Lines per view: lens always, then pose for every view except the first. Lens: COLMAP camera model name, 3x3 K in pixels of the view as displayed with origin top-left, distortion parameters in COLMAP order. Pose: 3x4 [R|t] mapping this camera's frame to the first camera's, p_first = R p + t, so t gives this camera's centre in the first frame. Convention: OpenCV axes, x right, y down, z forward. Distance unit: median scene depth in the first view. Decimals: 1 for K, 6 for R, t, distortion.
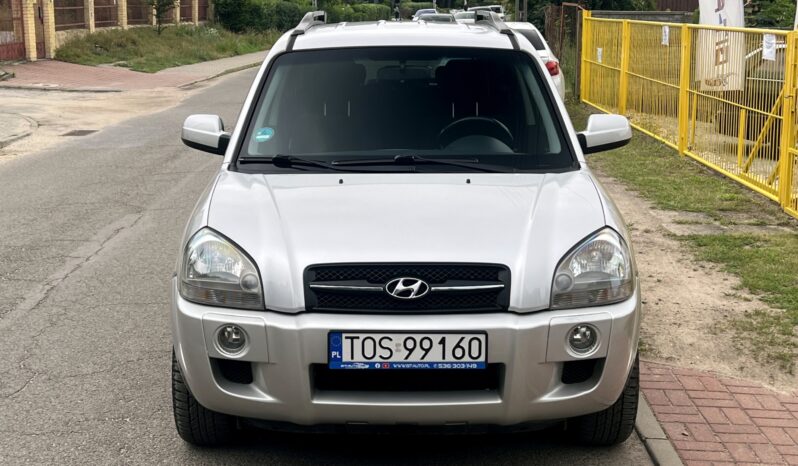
lens RADIAL K [[1108.7, 0, 394.9], [0, 1108.7, 232.6], [0, 0, 1]] dist [0.246622, -0.775066]
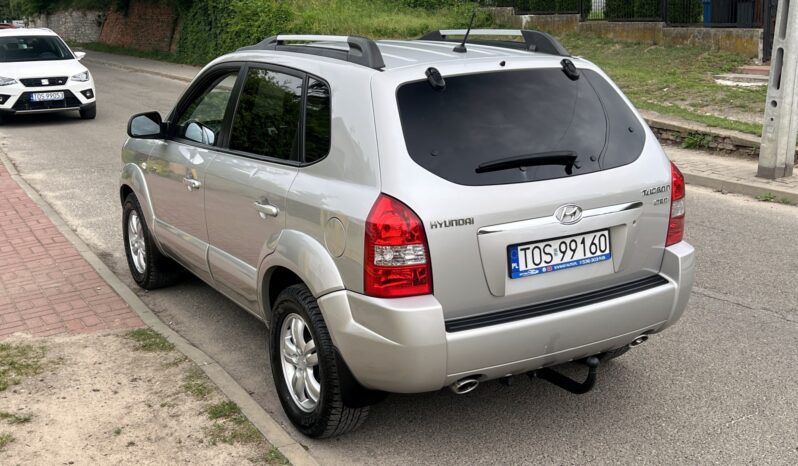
lens RADIAL K [[888.0, 0, 399.0], [0, 888.0, 233.0], [0, 0, 1]] dist [0.152058, -0.353782]
pose [[-0.861063, 0.139976, -0.488853, 0.646504], [-0.082071, 0.910506, 0.405270, -0.590064], [0.501832, 0.389083, -0.772515, 2.788412]]
